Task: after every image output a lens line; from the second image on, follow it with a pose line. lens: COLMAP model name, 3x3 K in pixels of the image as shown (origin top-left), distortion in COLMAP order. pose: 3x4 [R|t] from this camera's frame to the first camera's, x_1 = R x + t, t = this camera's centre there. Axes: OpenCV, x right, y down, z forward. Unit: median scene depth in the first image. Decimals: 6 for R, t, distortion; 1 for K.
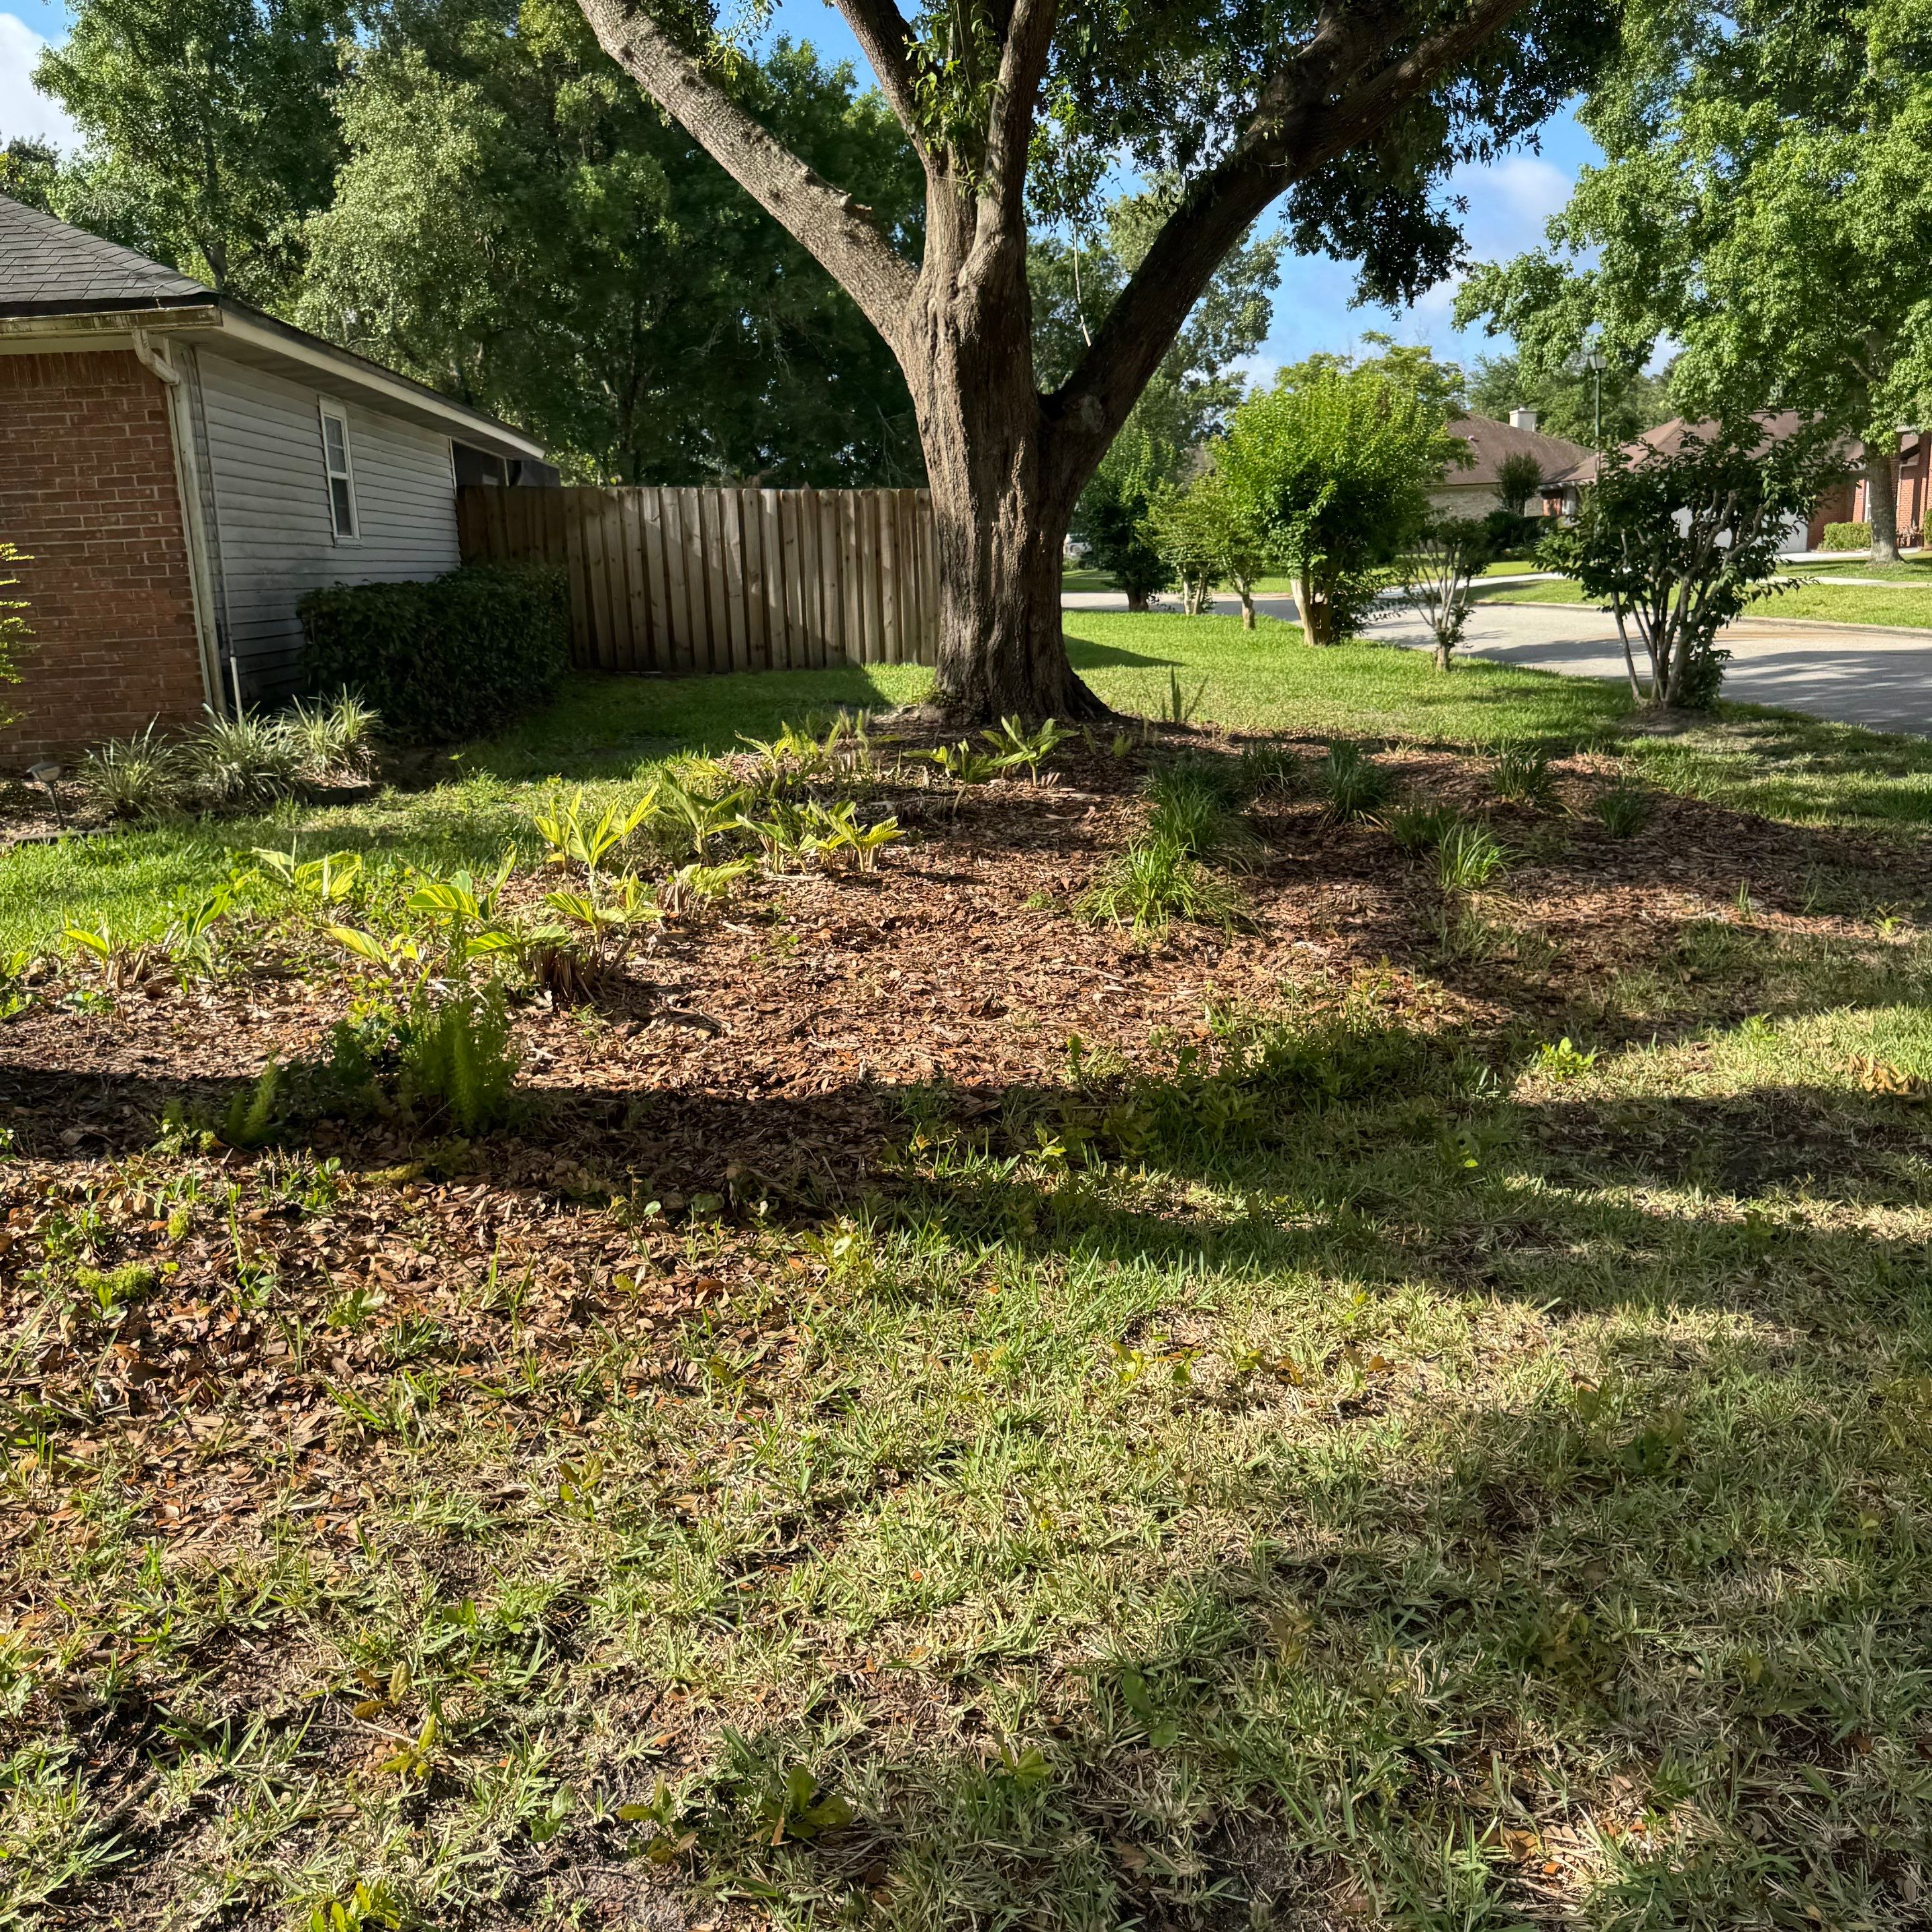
lens RADIAL K [[1802.1, 0, 962.7], [0, 1802.1, 959.1], [0, 0, 1]] dist [0.096319, -0.142239]
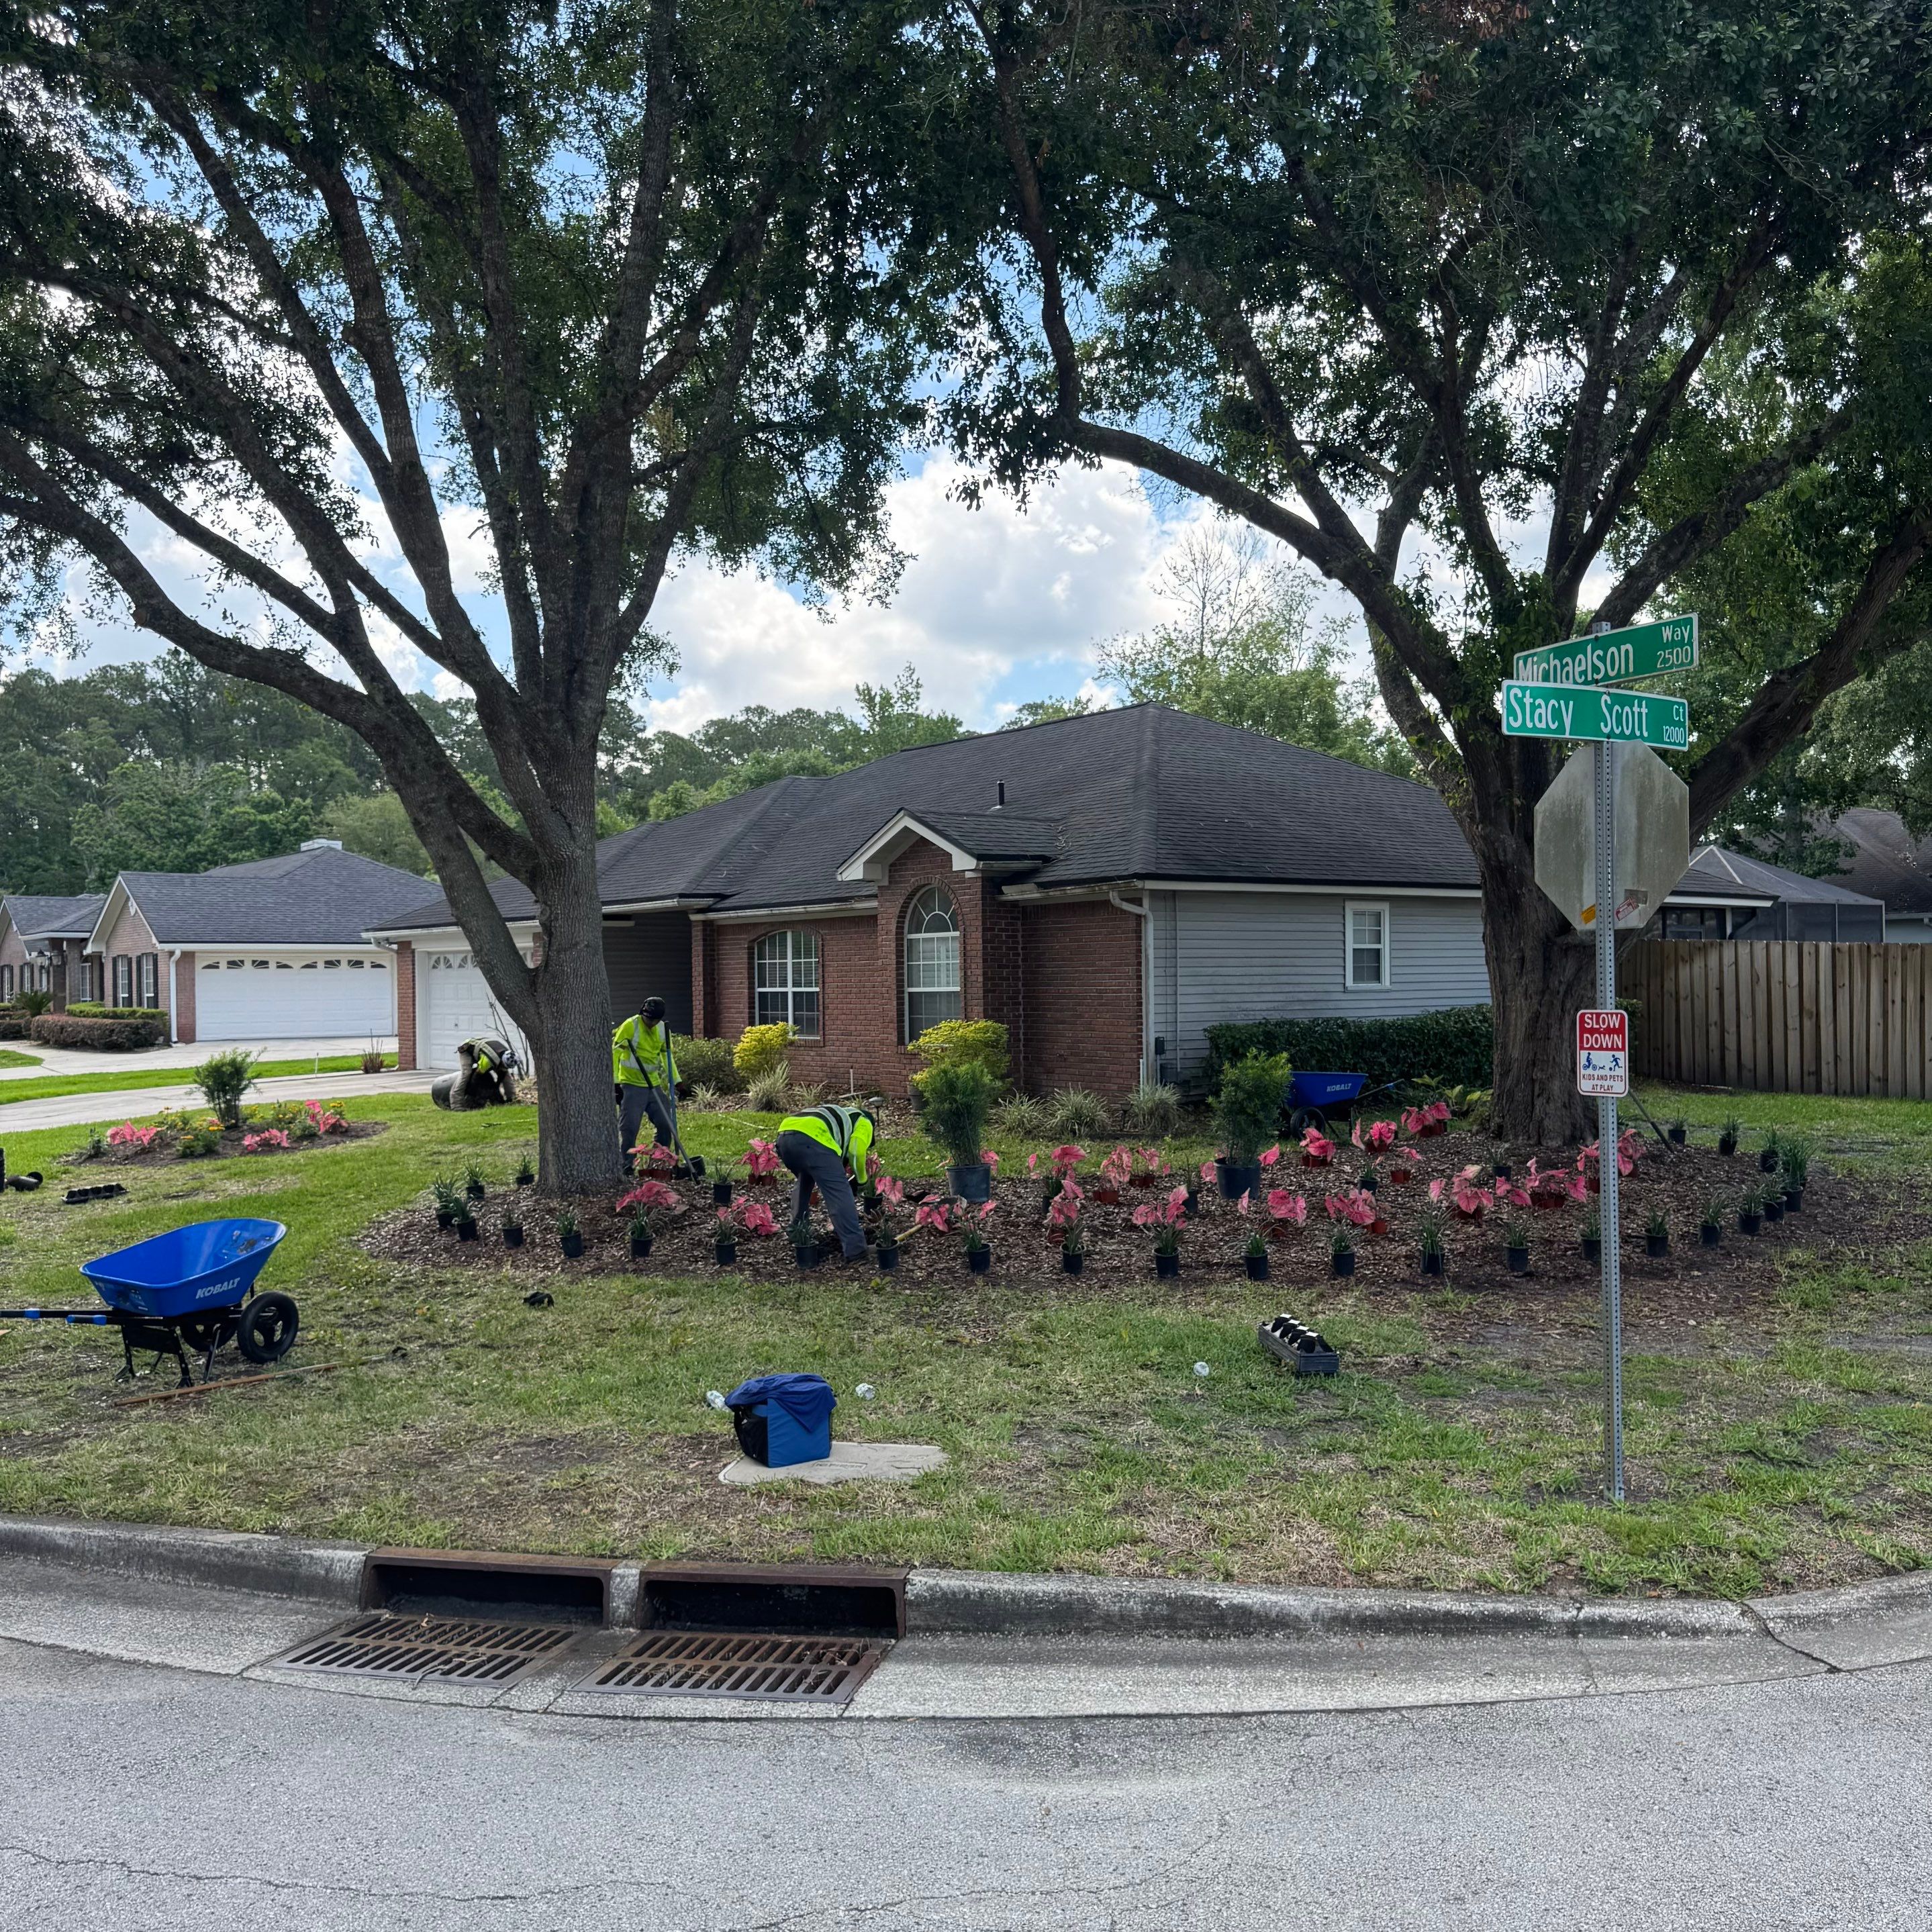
lens RADIAL K [[1794.2, 0, 966.0], [0, 1794.2, 966.0], [0, 0, 1]] dist [0.178950, -0.398993]
pose [[0.552683, 0.028316, -0.832910, 0.969247], [-0.189380, 0.977544, -0.092431, -0.053985], [0.811589, 0.208822, 0.545635, -0.143978]]
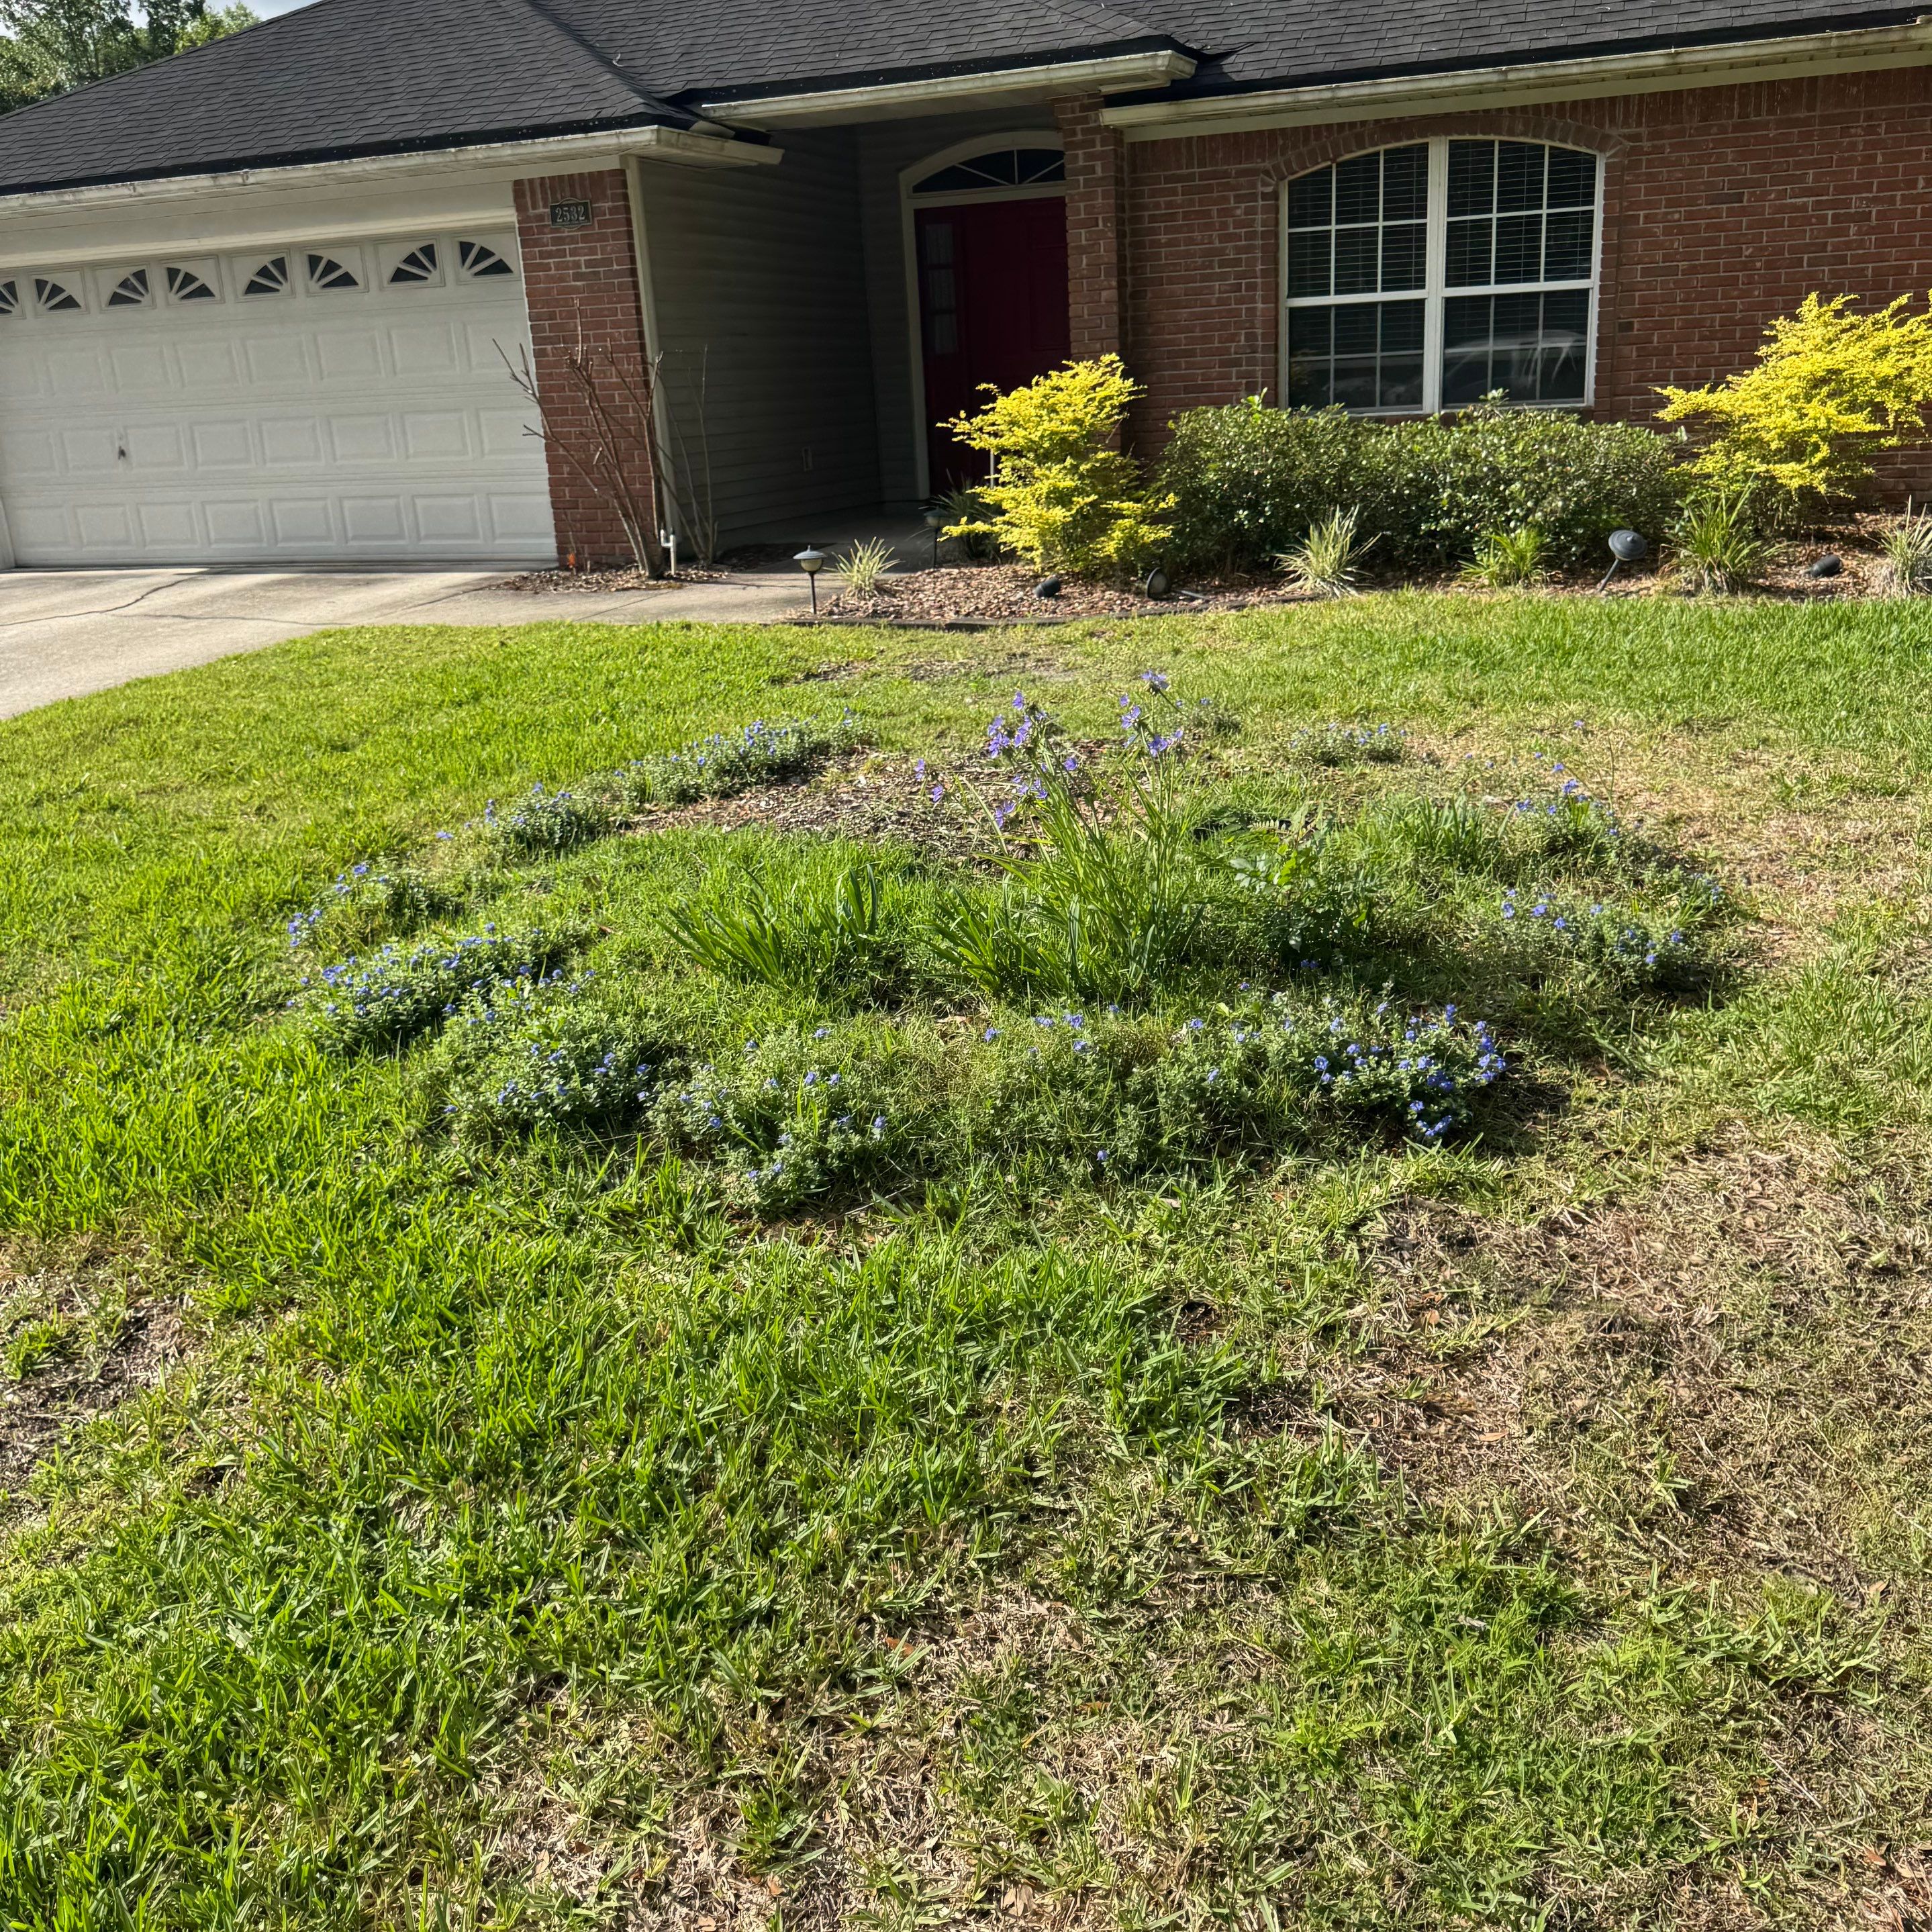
lens RADIAL K [[1819.8, 0, 991.4], [0, 1819.8, 936.4], [0, 0, 1]] dist [0.014753, -0.023012]
pose [[0.906990, 0.122818, -0.402845, -0.841374], [-0.080080, 0.989375, 0.121340, 0.047821], [0.413468, -0.077794, 0.907189, -0.081712]]
